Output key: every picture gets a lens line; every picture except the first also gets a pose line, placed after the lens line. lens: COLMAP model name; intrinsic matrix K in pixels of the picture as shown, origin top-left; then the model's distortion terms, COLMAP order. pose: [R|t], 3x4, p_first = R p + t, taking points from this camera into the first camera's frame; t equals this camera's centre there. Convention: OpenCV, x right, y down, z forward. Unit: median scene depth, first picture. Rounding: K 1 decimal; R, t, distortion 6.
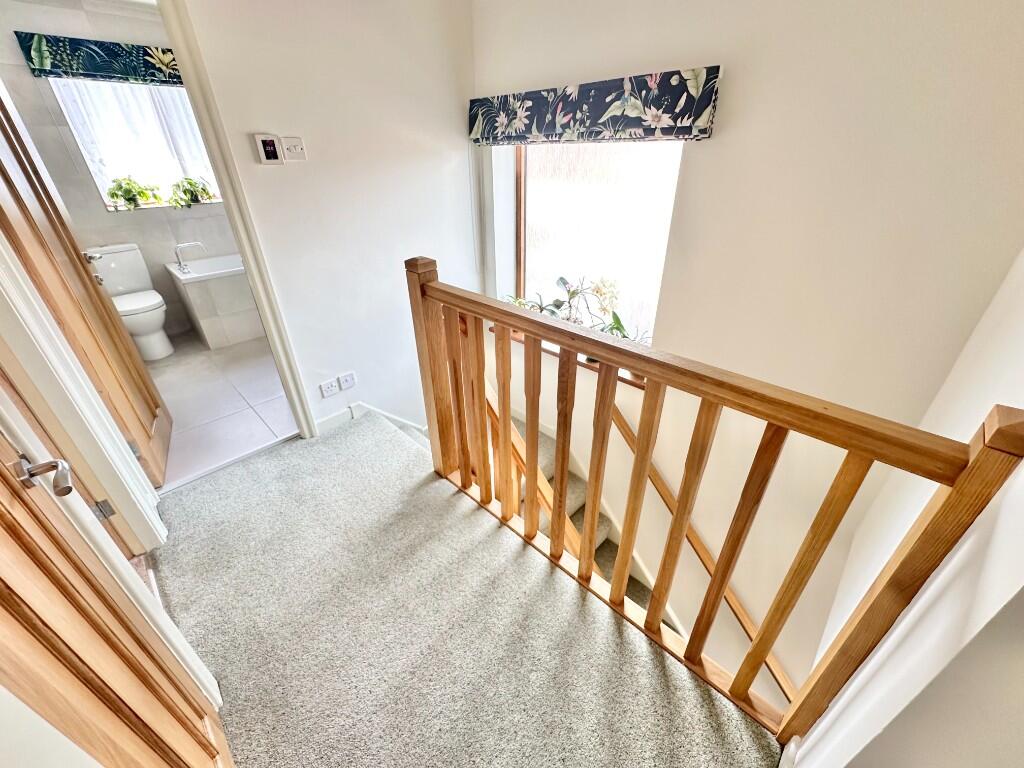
lens RADIAL K [[411.3, 0, 511.7], [0, 411.3, 381.7], [0, 0, 1]] dist [0.001355, -0.000010]
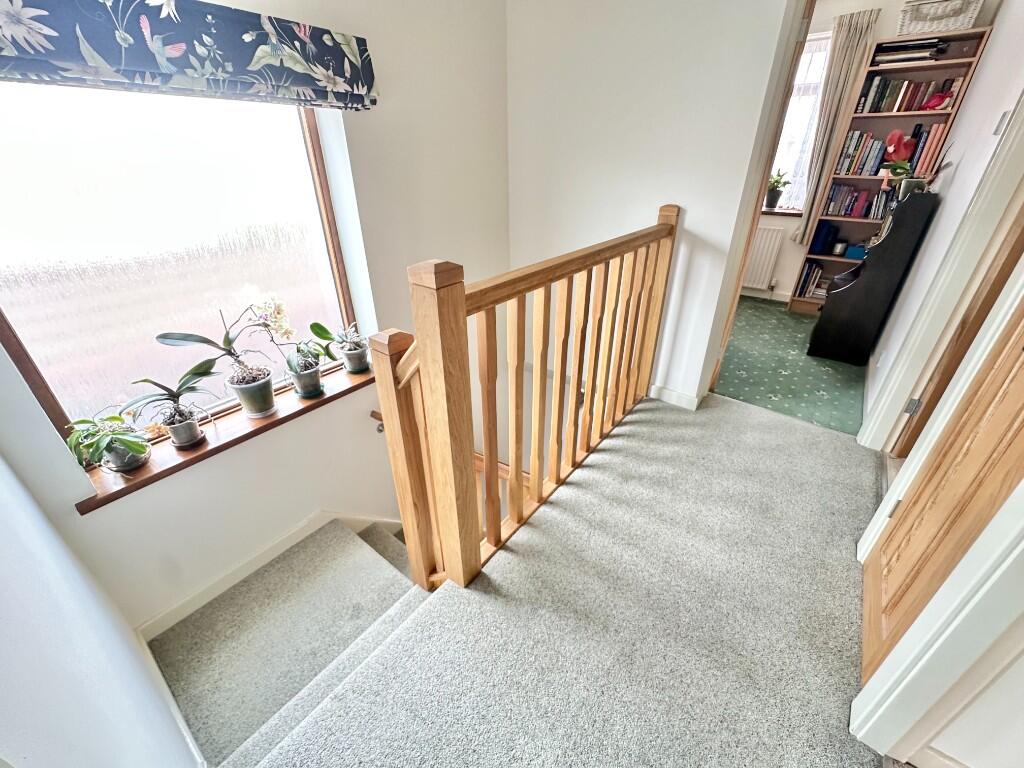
lens RADIAL K [[411.3, 0, 512.0], [0, 411.3, 383.6], [0, 0, 1]] dist [0.001355, -0.000010]
pose [[-0.119390, -0.458398, 0.880691, -0.769097], [0.504052, 0.736236, 0.451540, -0.346374], [-0.855382, 0.497823, 0.143157, 0.835719]]
